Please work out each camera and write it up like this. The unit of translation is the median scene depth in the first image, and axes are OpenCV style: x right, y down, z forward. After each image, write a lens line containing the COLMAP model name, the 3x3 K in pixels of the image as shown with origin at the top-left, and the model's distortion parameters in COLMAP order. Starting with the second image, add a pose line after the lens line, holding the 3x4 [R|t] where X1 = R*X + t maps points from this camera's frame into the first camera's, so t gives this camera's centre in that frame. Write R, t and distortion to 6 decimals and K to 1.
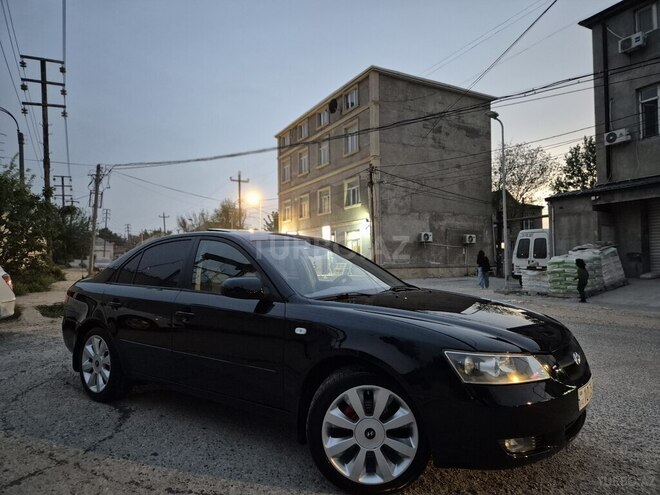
lens RADIAL K [[439.7, 0, 339.0], [0, 439.7, 251.8], [0, 0, 1]] dist [0.077470, -0.059752]
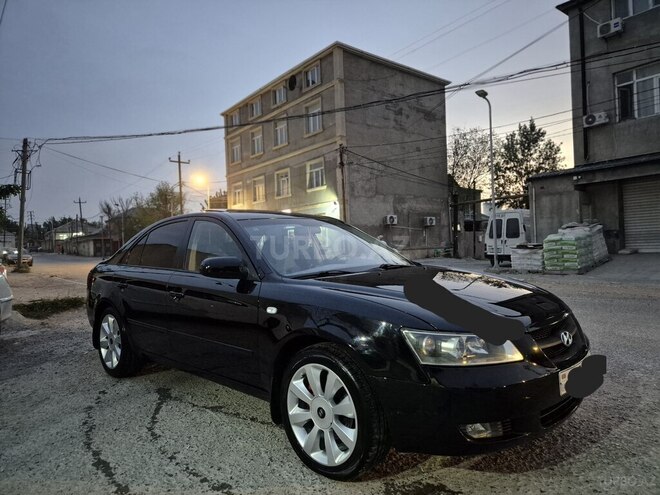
lens RADIAL K [[434.3, 0, 330.0], [0, 434.3, 247.5], [0, 0, 1]] dist [0.079987, -0.058458]
pose [[0.984756, -0.022359, 0.172498, -0.108537], [0.018733, 0.999569, 0.022621, 0.004447], [-0.172929, -0.019045, 0.984750, 0.053827]]
